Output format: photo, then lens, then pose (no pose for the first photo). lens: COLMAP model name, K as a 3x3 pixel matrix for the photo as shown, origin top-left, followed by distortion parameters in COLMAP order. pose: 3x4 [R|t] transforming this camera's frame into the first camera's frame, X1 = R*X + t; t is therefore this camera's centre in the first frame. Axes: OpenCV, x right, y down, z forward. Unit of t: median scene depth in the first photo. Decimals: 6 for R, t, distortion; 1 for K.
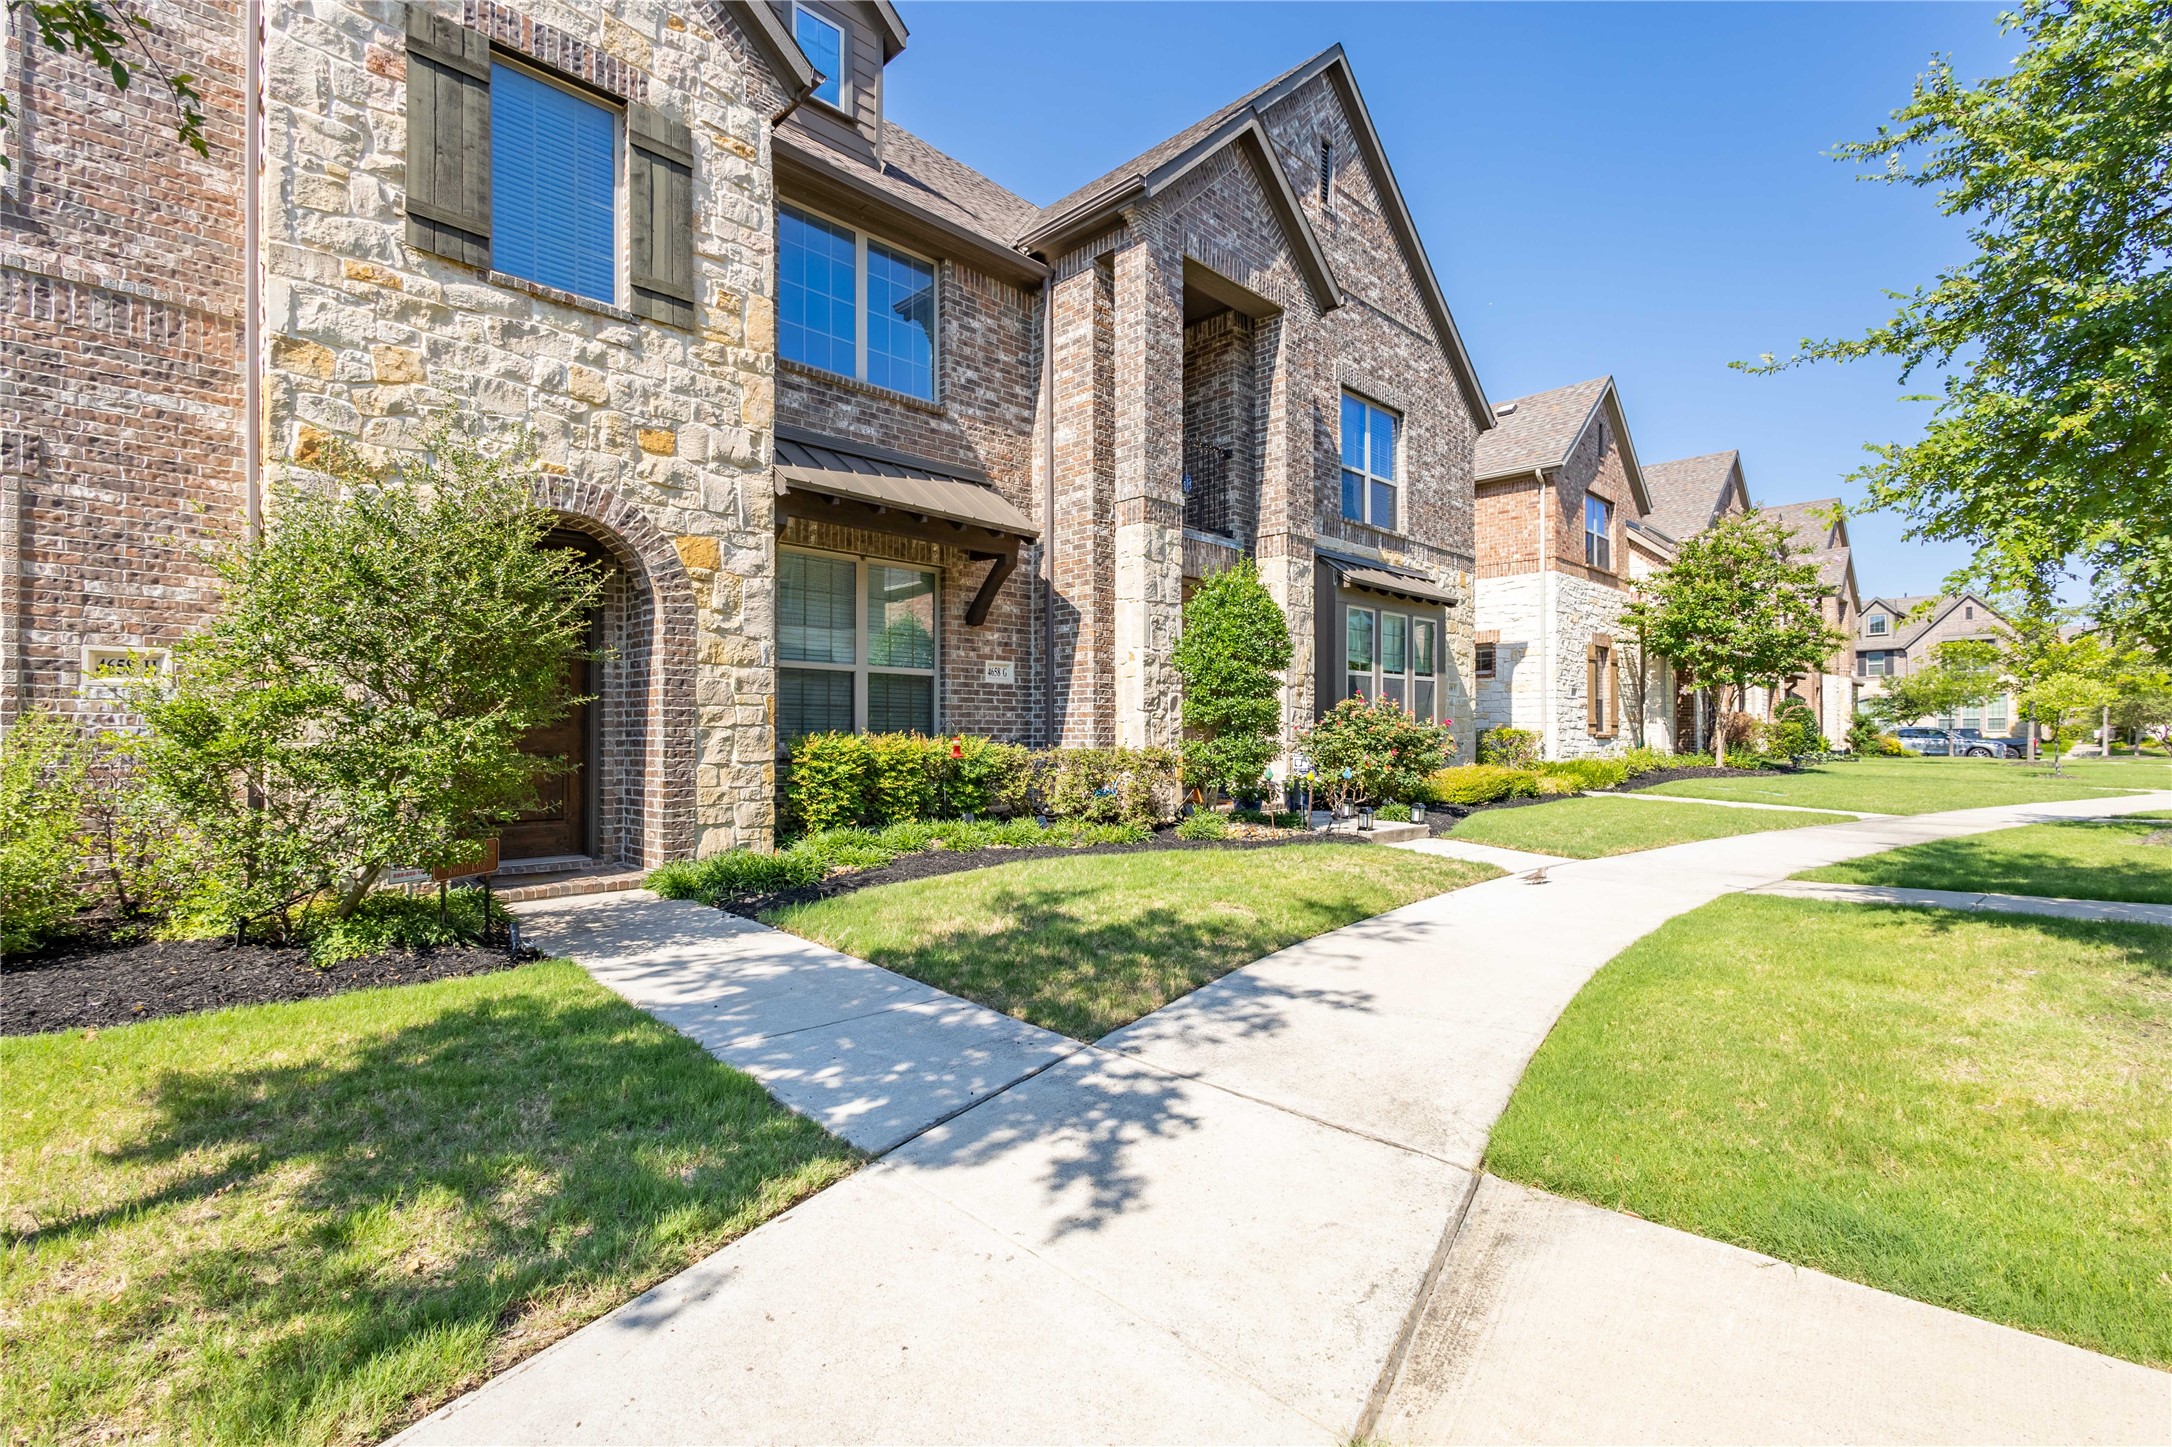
lens RADIAL K [[1010.0, 0, 1100.9], [0, 1010.0, 732.1], [0, 0, 1]] dist [0.015672, -0.005065]
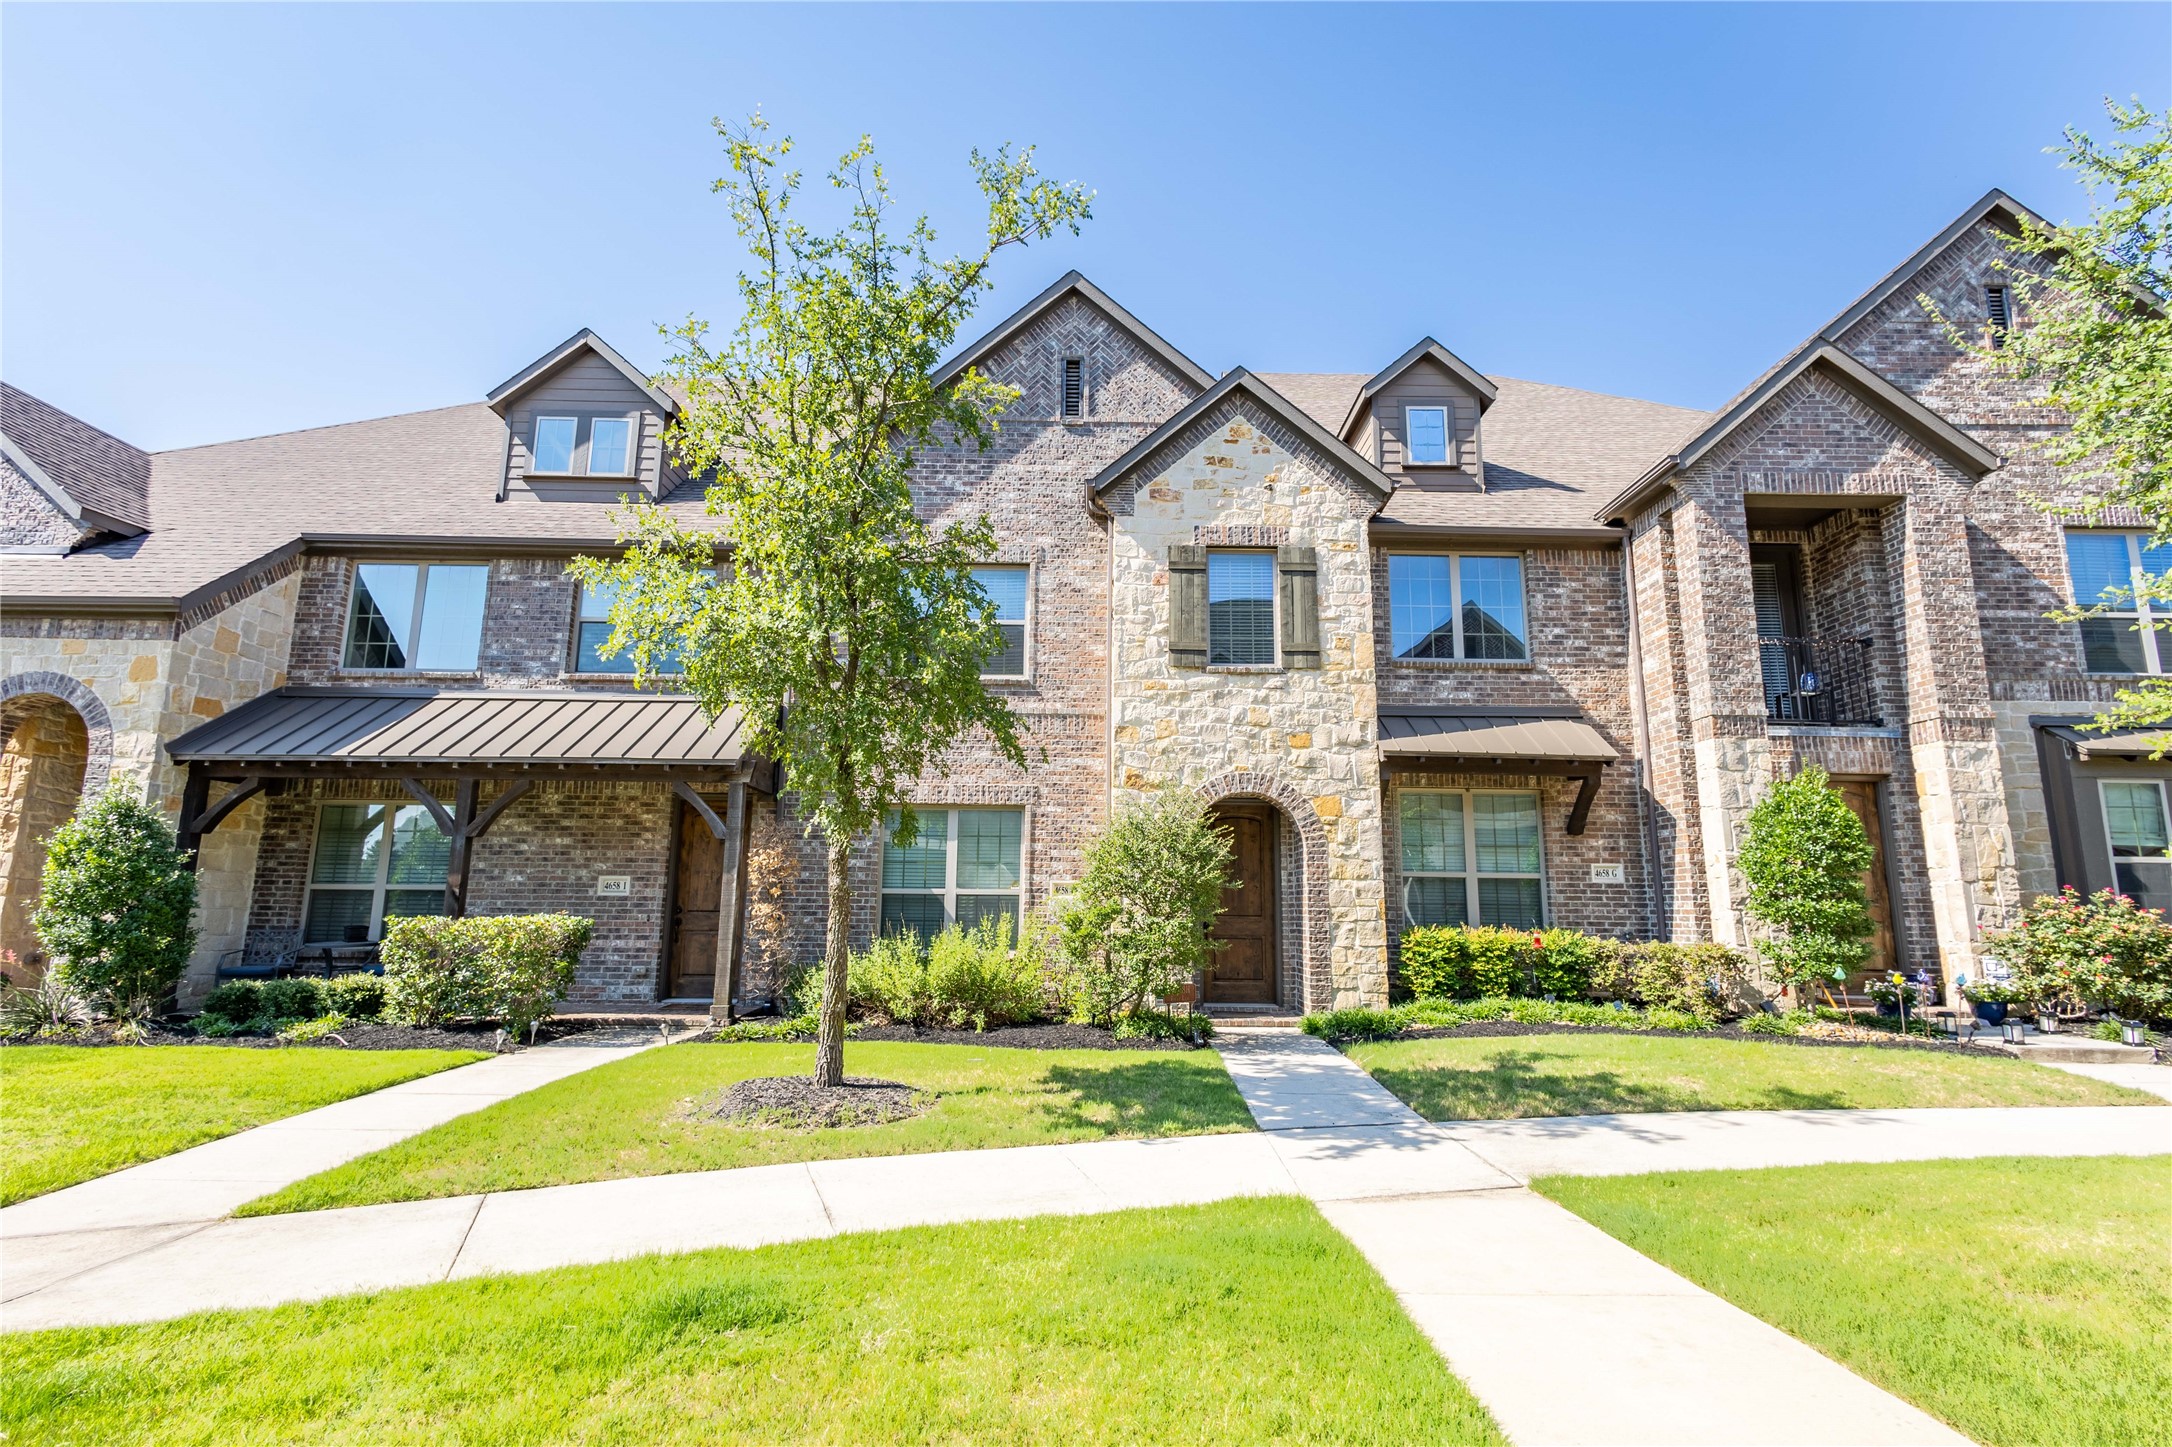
lens RADIAL K [[1010.0, 0, 1083.1], [0, 1010.0, 737.6], [0, 0, 1]] dist [0.015672, -0.005065]
pose [[0.705451, -0.113610, -0.699594, 0.430655], [-0.006388, 0.986010, -0.166564, -0.022060], [0.708730, 0.121971, 0.694856, -0.348595]]
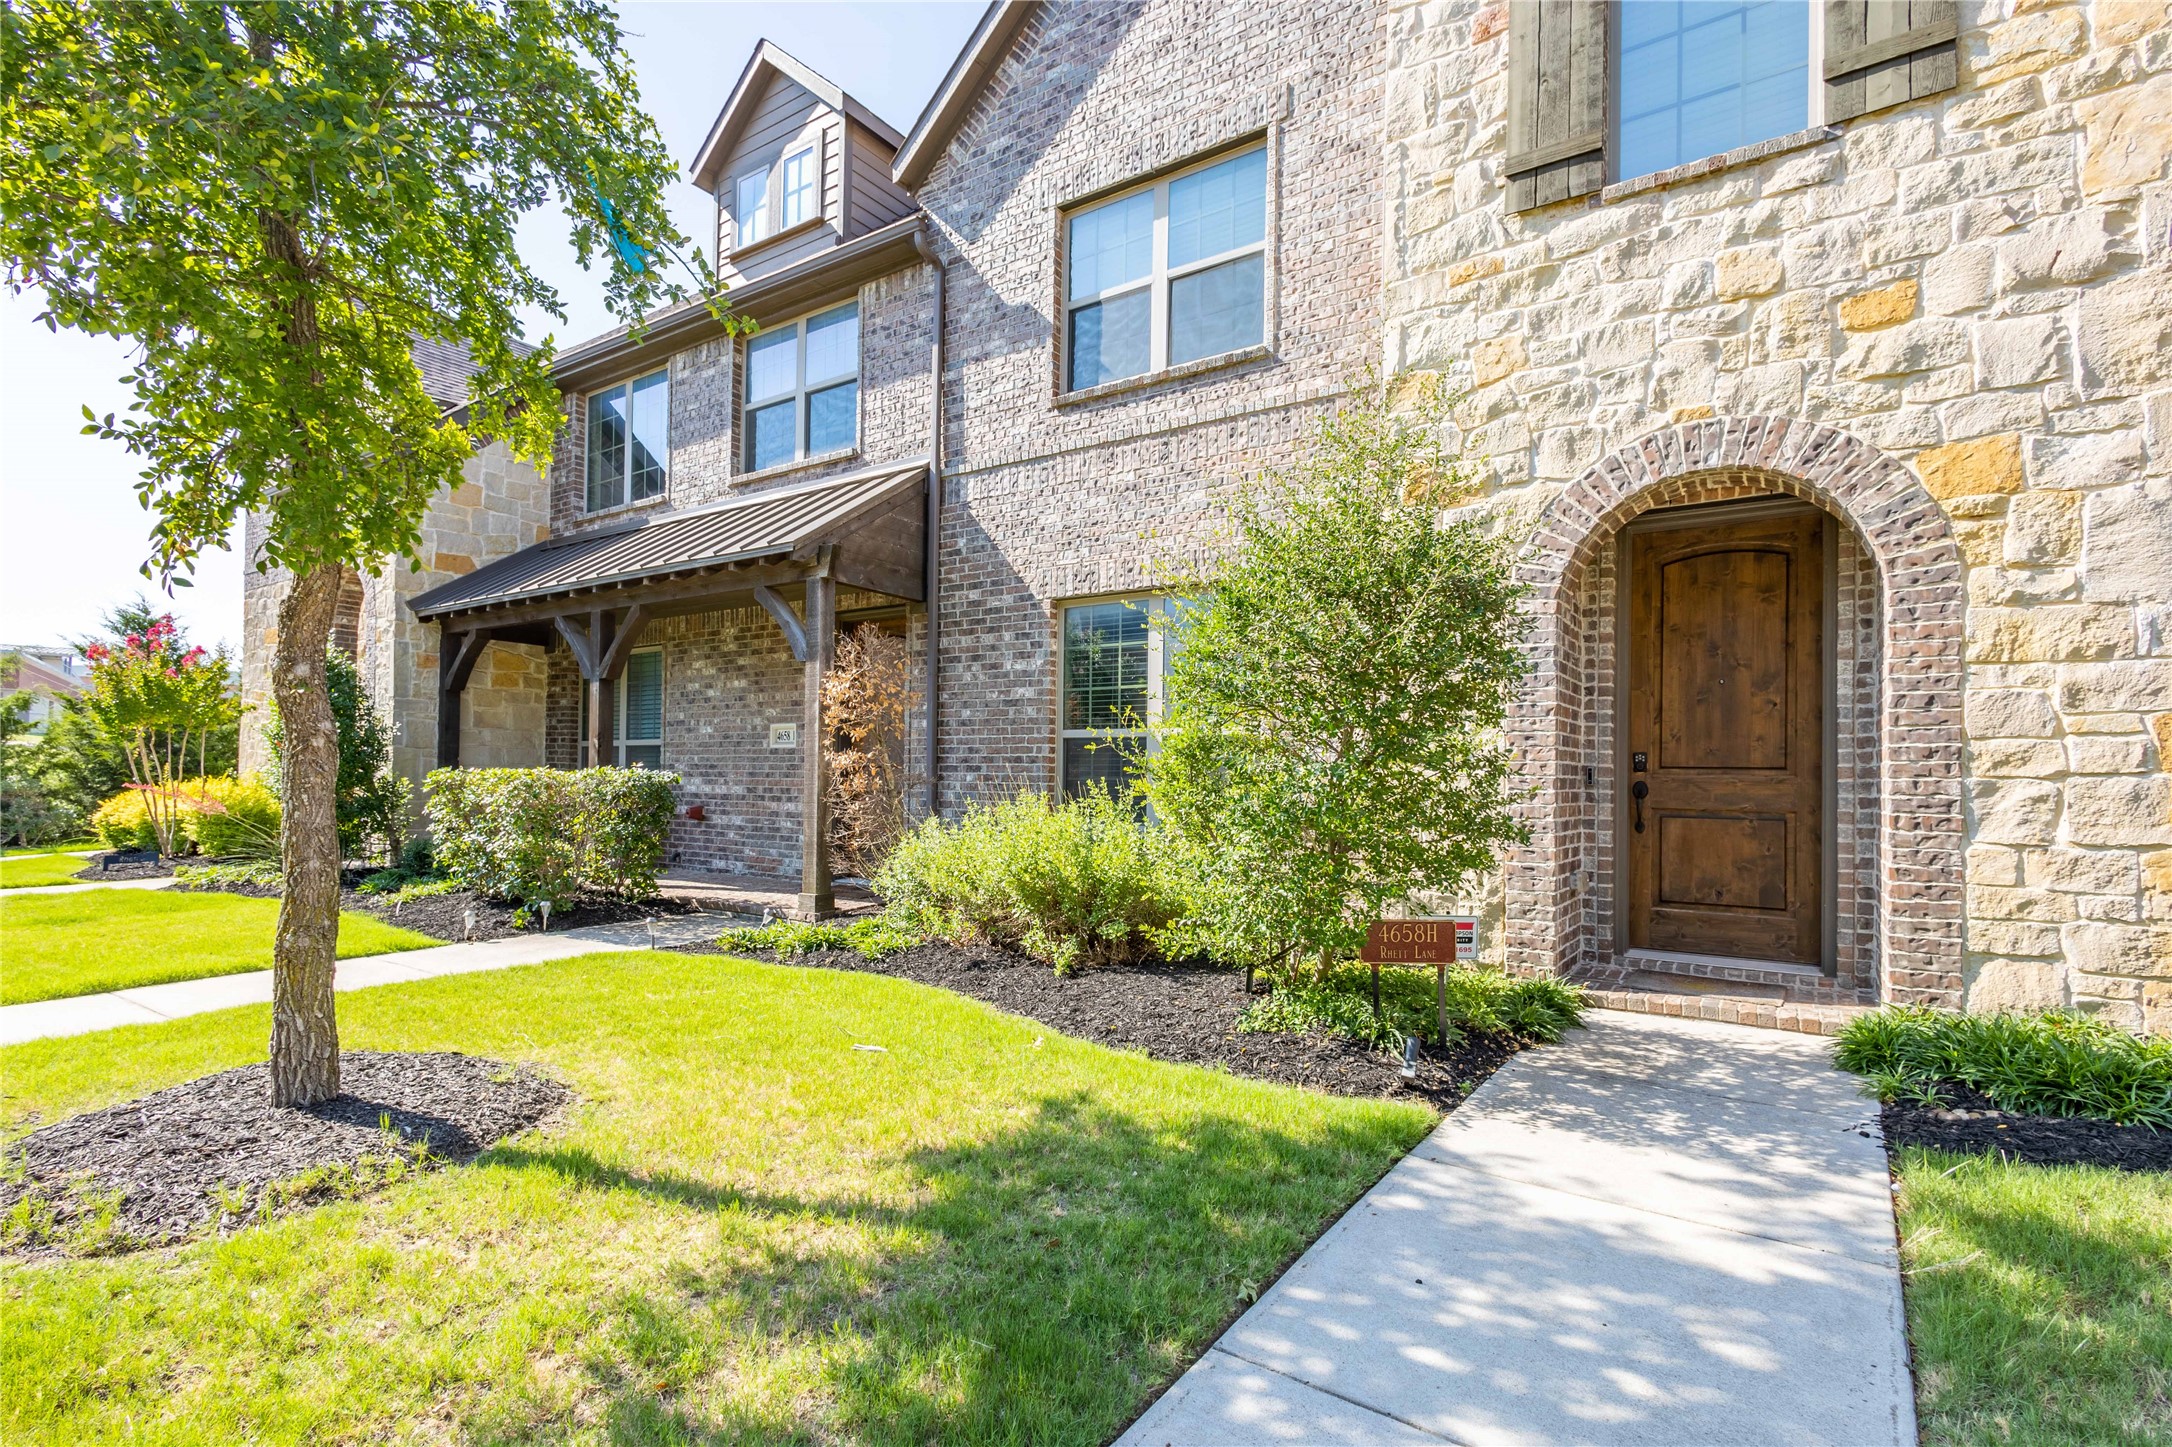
lens RADIAL K [[1010.0, 0, 1069.2], [0, 1010.0, 763.1], [0, 0, 1]] dist [0.015672, -0.005065]
pose [[0.168987, -0.014266, -0.985515, 0.077347], [-0.006423, 0.999858, -0.015575, -0.000710], [0.985597, 0.008962, 0.168872, 0.410719]]
